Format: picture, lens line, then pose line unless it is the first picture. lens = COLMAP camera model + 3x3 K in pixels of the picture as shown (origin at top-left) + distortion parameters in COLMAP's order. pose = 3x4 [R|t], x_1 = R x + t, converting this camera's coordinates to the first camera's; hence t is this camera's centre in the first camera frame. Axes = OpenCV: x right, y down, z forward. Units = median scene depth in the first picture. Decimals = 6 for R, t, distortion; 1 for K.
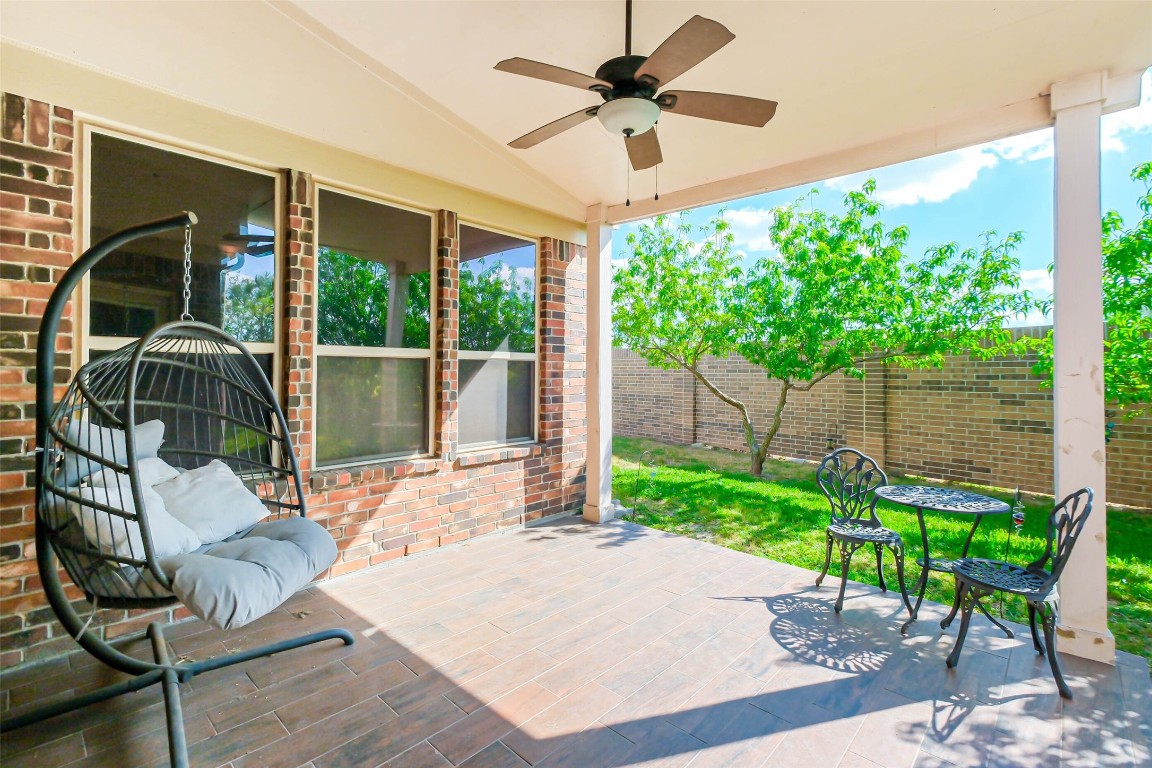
lens RADIAL K [[520.5, 0, 574.9], [0, 520.5, 375.9], [0, 0, 1]] dist [0.002950, 0.000328]
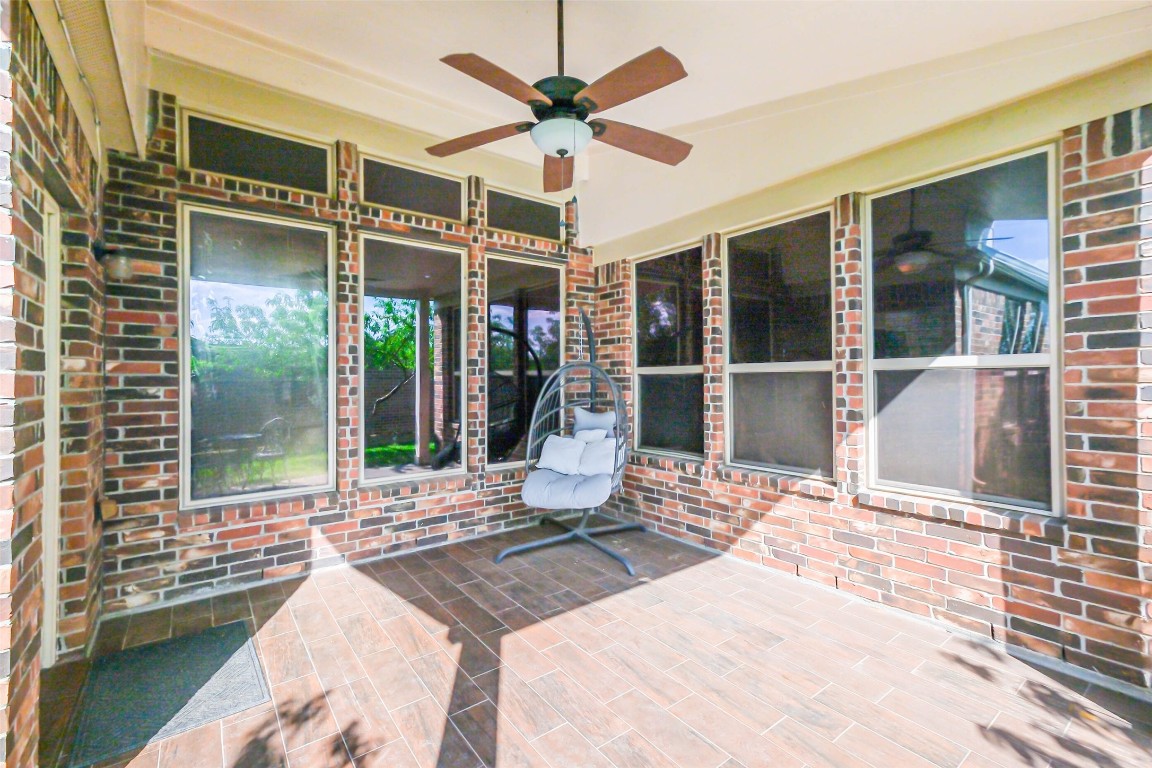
lens RADIAL K [[497.5, 0, 575.8], [0, 497.5, 381.7], [0, 0, 1]] dist [0.003398, 0.000323]
pose [[-0.165493, -0.000330, -0.986211, 0.630526], [-0.003682, 0.999993, 0.000284, -0.014068], [0.986204, 0.003678, -0.165493, 0.712284]]
